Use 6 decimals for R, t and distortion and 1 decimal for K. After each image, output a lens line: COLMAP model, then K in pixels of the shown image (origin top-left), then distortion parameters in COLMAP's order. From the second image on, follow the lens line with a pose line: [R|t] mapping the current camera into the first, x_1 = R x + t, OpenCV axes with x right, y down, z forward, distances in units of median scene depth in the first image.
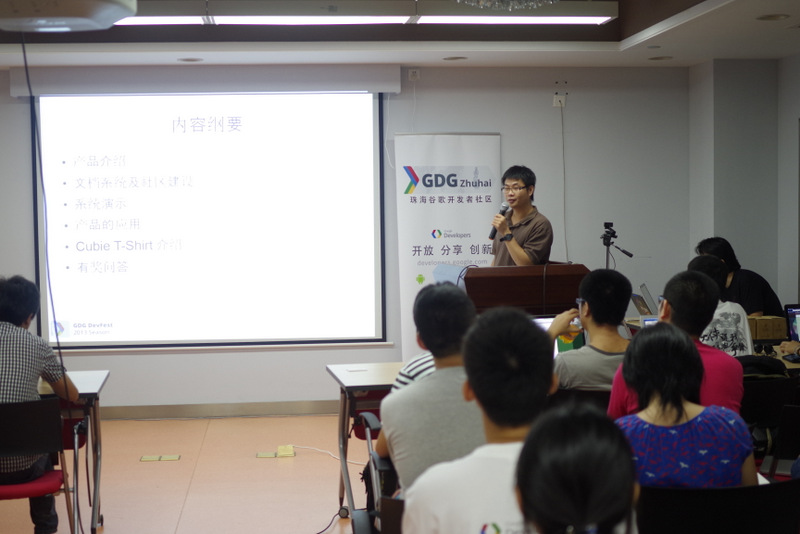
lens RADIAL K [[1223.0, 0, 400.0], [0, 1223.0, 267.0], [0, 0, 1]] dist [-0.071462, 0.133919]
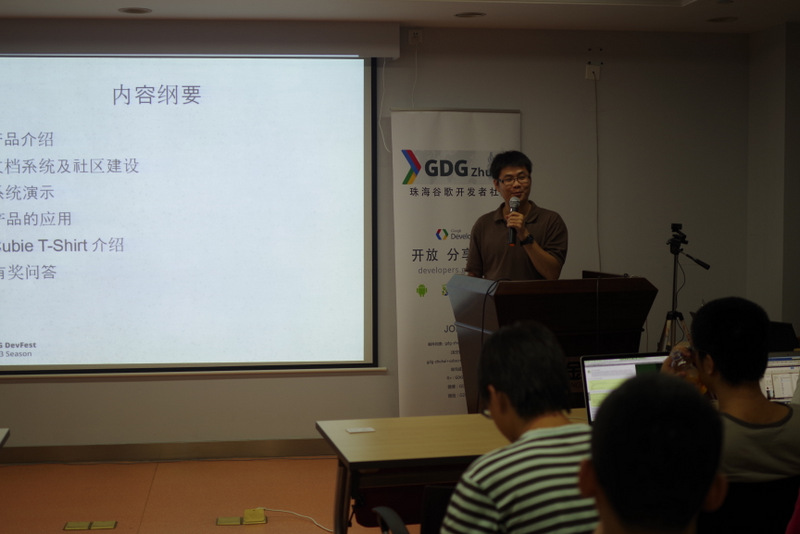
lens RADIAL K [[1223.0, 0, 400.0], [0, 1223.0, 267.0], [0, 0, 1]] dist [-0.071462, 0.133919]
pose [[0.999400, 0.008196, 0.033638, -0.024859], [-0.008402, 0.999947, 0.005991, -0.010182], [-0.033587, -0.006270, 0.999416, 0.196053]]
